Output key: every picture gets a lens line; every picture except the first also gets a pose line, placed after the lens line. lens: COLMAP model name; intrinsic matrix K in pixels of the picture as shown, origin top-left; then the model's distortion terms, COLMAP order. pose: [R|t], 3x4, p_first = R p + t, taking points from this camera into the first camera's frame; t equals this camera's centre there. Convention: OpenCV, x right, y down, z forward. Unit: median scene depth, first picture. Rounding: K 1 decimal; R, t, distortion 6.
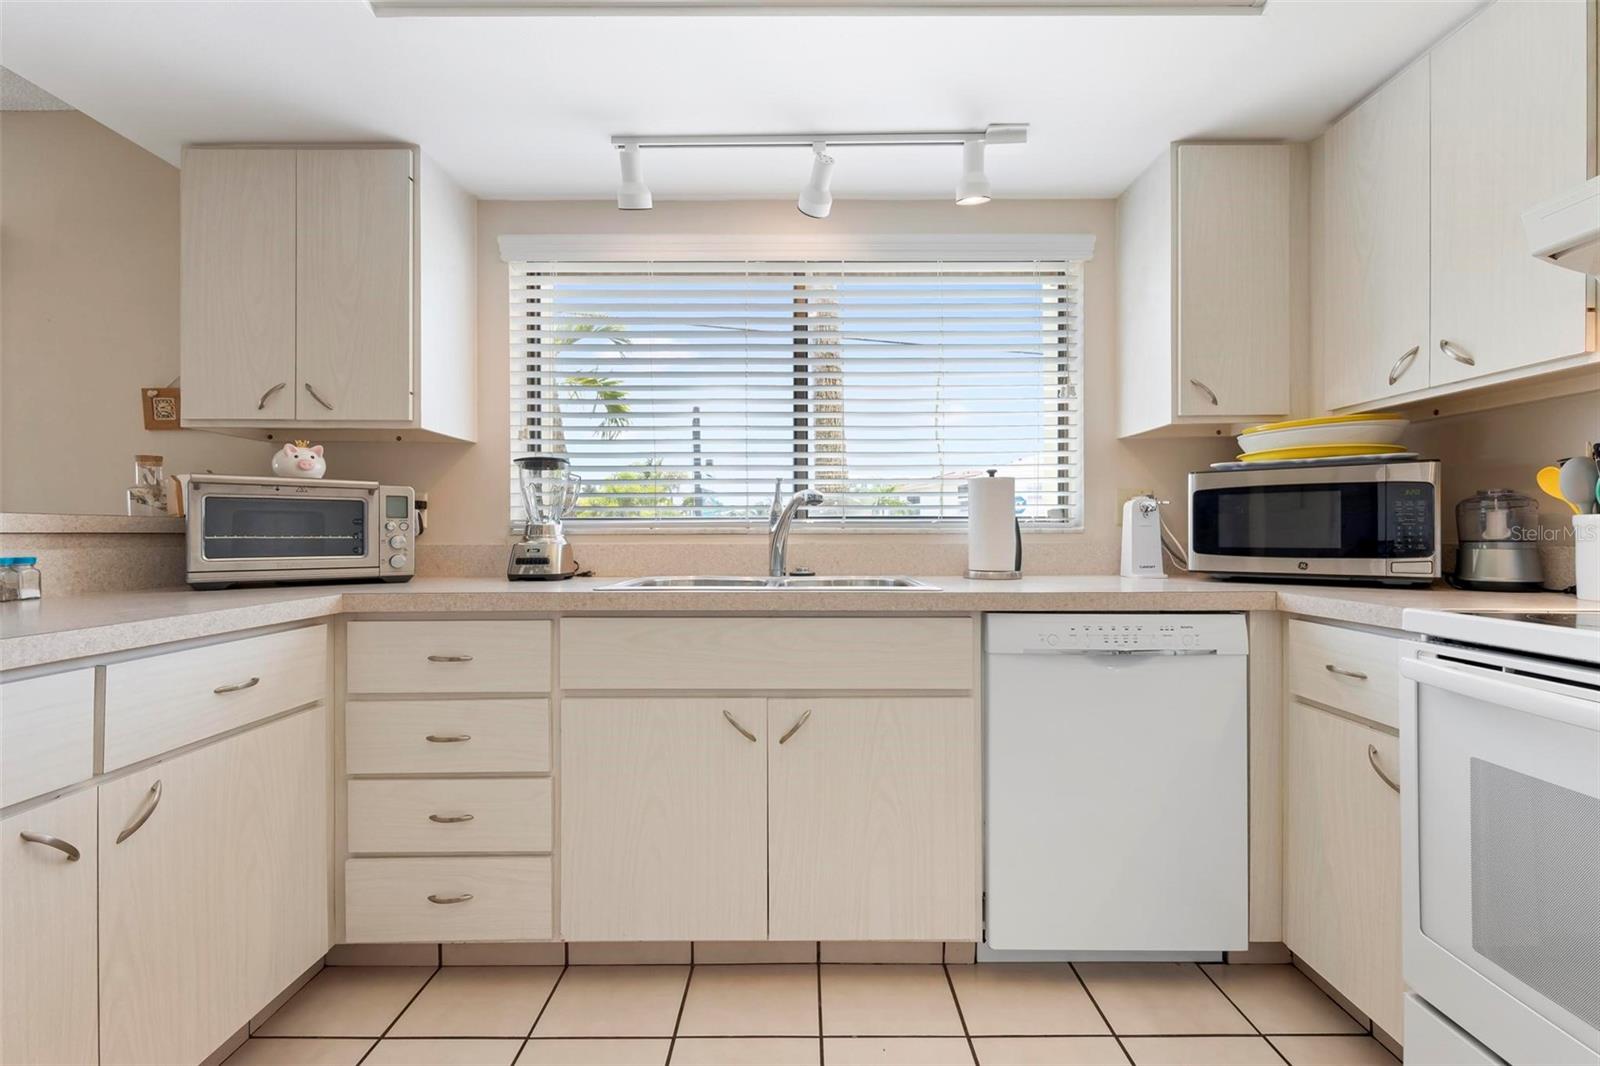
lens RADIAL K [[675.5, 0, 795.9], [0, 675.5, 532.8], [0, 0, 1]] dist [-0.002174, -0.002173]
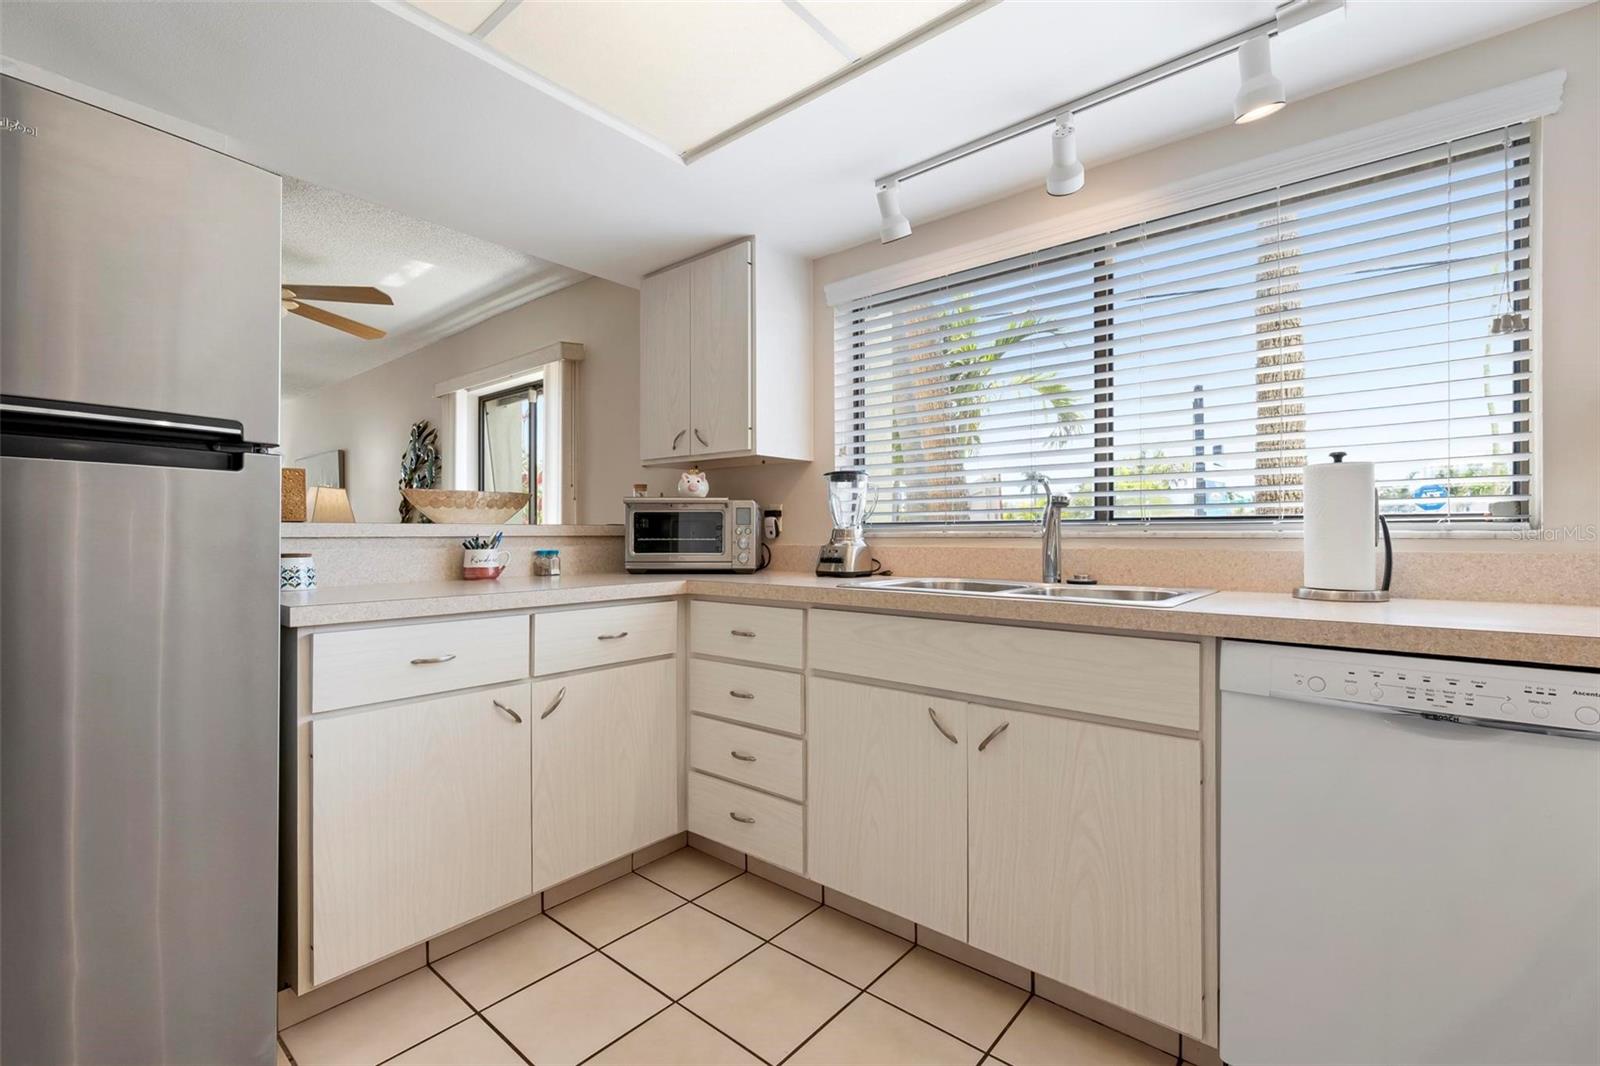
lens RADIAL K [[690.1, 0, 789.5], [0, 690.1, 532.4], [0, 0, 1]] dist [0.000106, -0.000492]
pose [[0.762583, -0.000795, -0.646890, 0.364579], [0.000674, 1.000000, -0.000433, -0.006930], [0.646890, -0.000106, 0.762583, 0.039874]]
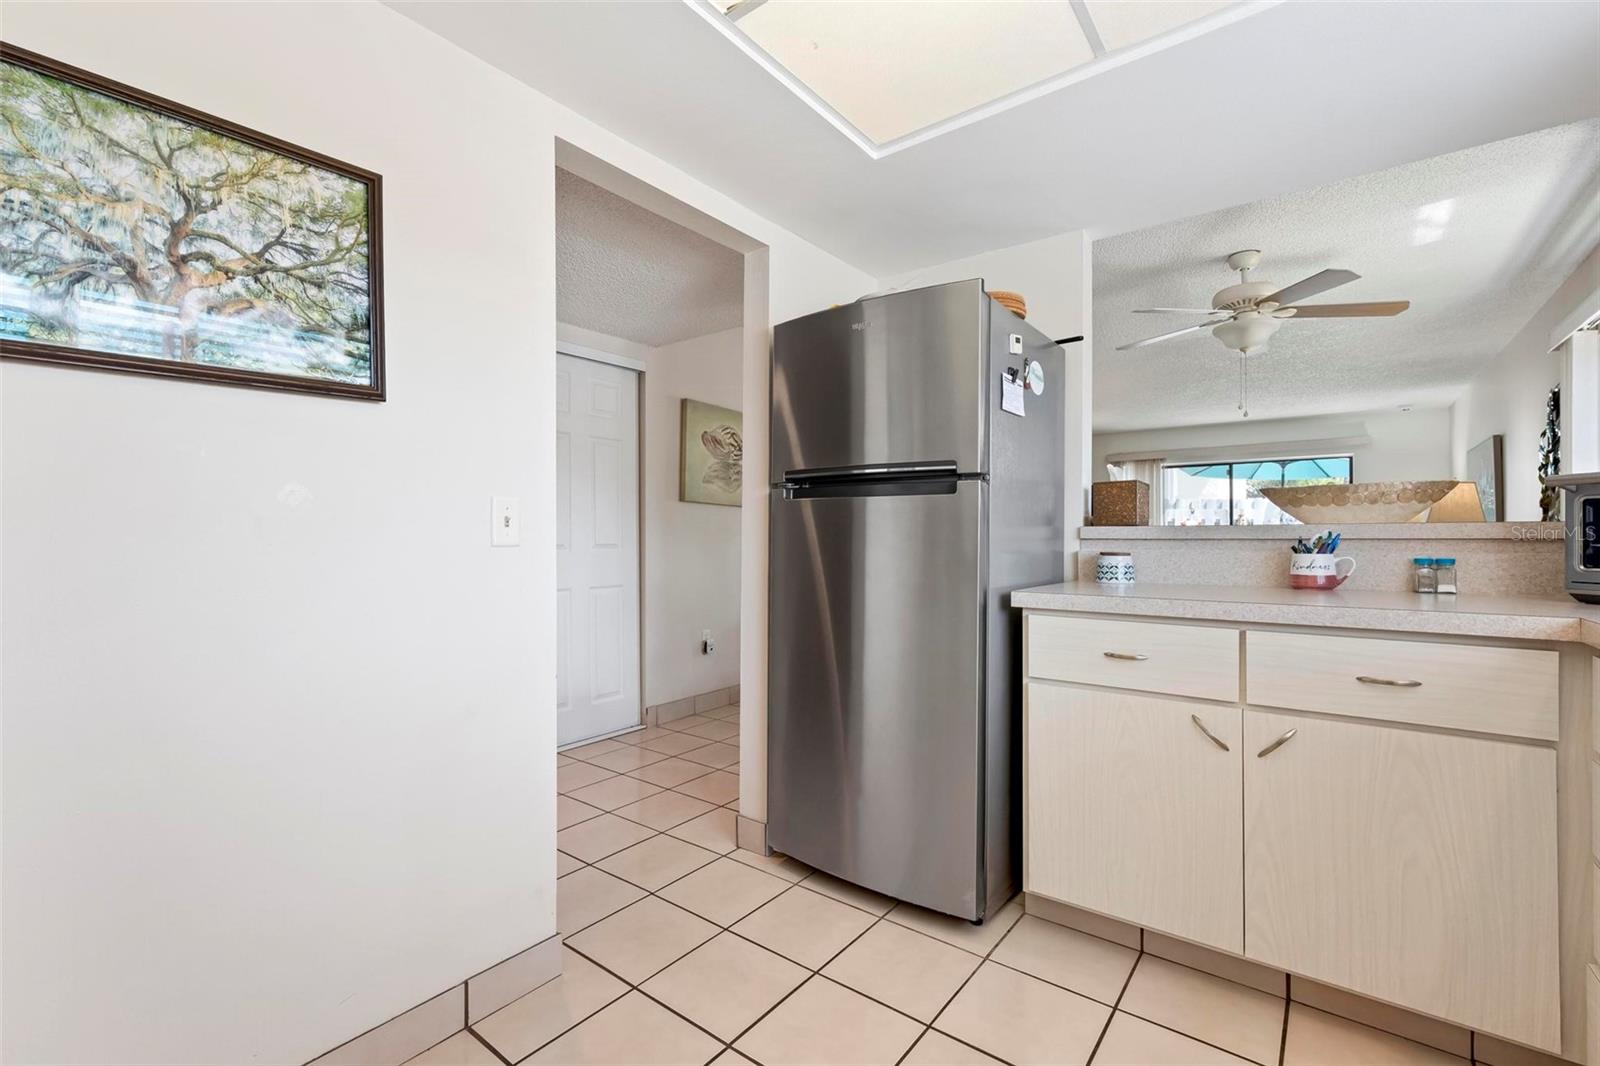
lens RADIAL K [[690.1, 0, 821.7], [0, 690.1, 533.5], [0, 0, 1]] dist [0.000106, -0.000492]
pose [[-0.586914, -0.001162, -0.809648, 0.438507], [0.003537, 0.999986, -0.004000, -0.007115], [0.809641, -0.005212, -0.586902, 0.666854]]
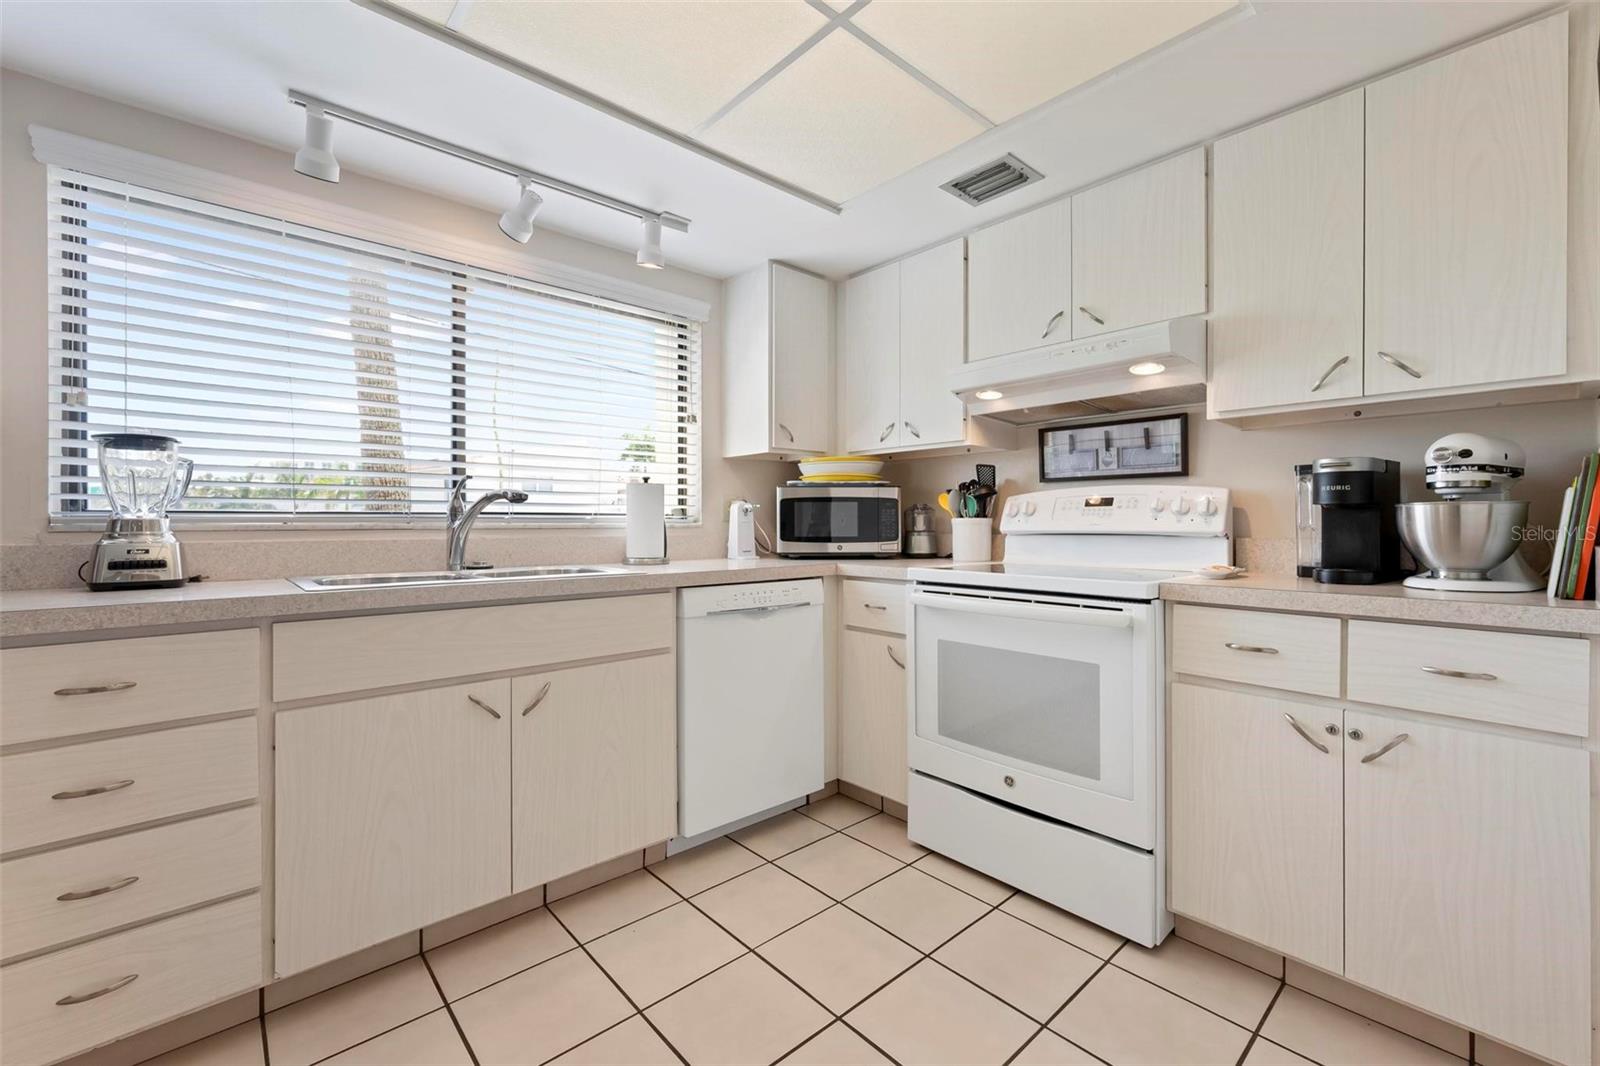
lens RADIAL K [[675.5, 0, 797.7], [0, 675.5, 525.2], [0, 0, 1]] dist [-0.002174, -0.002173]
pose [[0.741581, -0.000904, 0.670862, -0.383953], [0.000200, 0.999999, 0.001126, -0.006499], [-0.670863, -0.000701, 0.741581, -0.126702]]
